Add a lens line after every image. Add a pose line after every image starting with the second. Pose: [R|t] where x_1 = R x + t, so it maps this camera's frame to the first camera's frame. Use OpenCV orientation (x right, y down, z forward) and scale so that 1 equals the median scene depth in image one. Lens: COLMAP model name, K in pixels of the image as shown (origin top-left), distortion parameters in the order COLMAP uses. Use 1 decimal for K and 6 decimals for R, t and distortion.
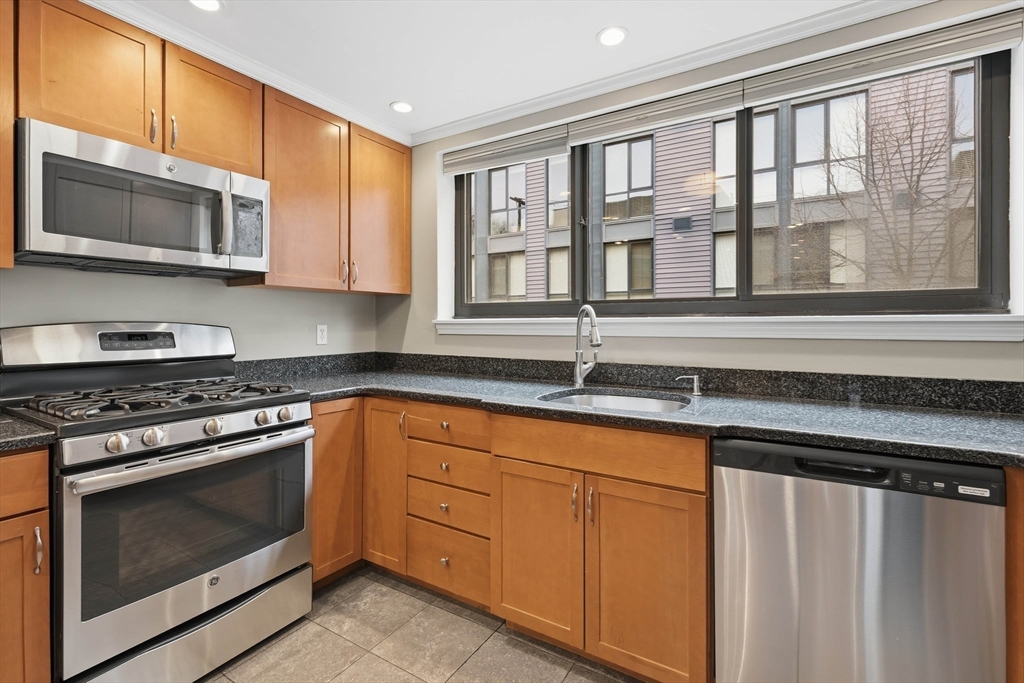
lens RADIAL K [[461.6, 0, 517.3], [0, 461.6, 320.4], [0, 0, 1]] dist [-0.004713, 0.002546]
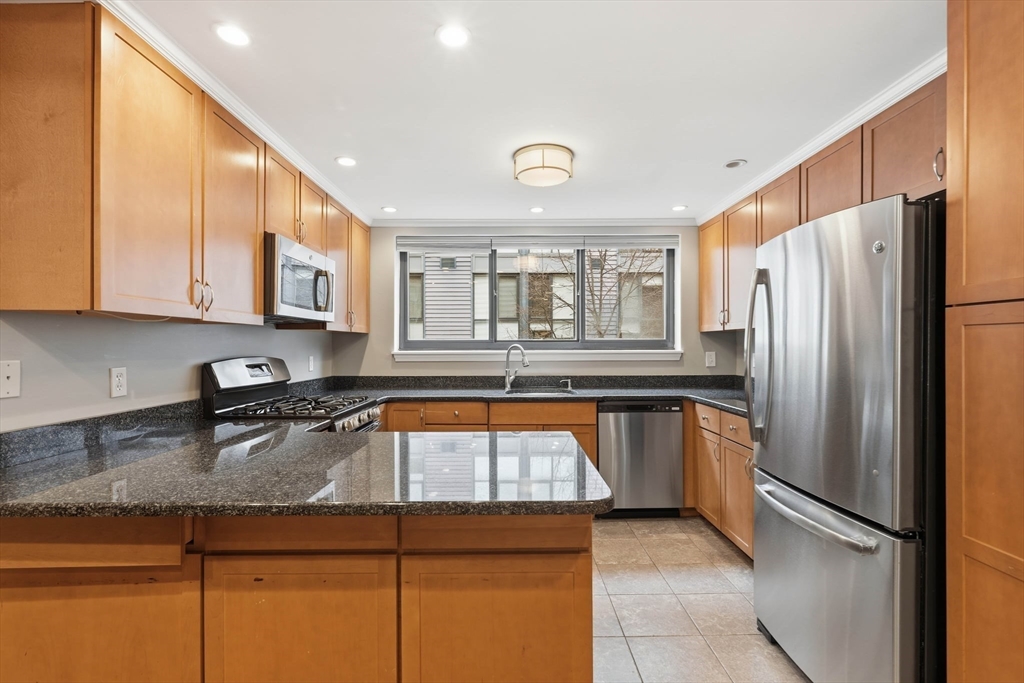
lens RADIAL K [[461.6, 0, 512.8], [0, 461.6, 339.8], [0, 0, 1]] dist [-0.004713, 0.002546]
pose [[0.852062, 0.005700, 0.523410, -0.780901], [-0.000967, 0.999956, -0.009315, -0.032237], [-0.523440, 0.007431, 0.852030, -0.535606]]
